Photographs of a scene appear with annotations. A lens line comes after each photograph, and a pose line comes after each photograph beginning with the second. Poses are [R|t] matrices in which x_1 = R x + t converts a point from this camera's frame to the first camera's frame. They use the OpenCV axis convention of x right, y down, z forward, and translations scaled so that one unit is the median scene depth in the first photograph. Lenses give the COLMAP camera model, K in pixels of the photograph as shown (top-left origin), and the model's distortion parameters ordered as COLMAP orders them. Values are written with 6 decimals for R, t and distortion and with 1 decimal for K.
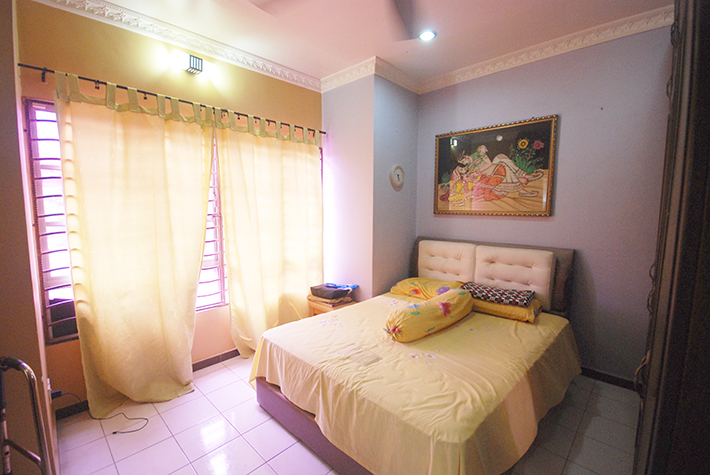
lens RADIAL K [[316.5, 0, 355.0], [0, 316.5, 237.5], [0, 0, 1]] dist [0.000344, -0.000018]
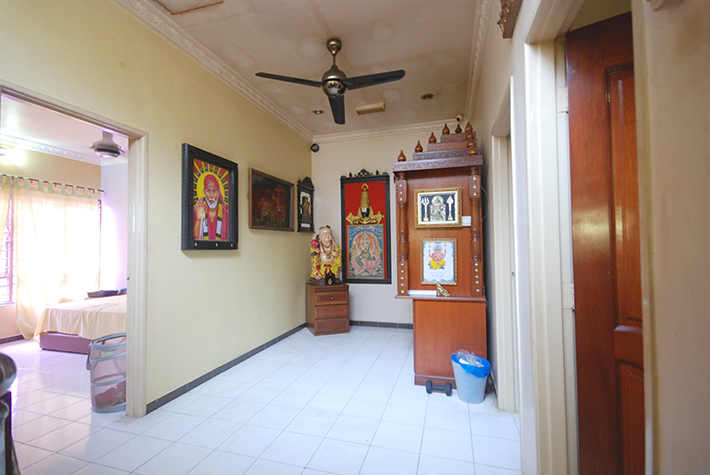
lens RADIAL K [[323.4, 0, 355.0], [0, 323.4, 237.5], [0, 0, 1]] dist [-0.012978, -0.000402]
pose [[0.880970, -0.005561, 0.473140, 0.296676], [0.071458, 0.990026, -0.121417, 0.204351], [-0.467746, 0.140774, 0.872580, -1.083912]]
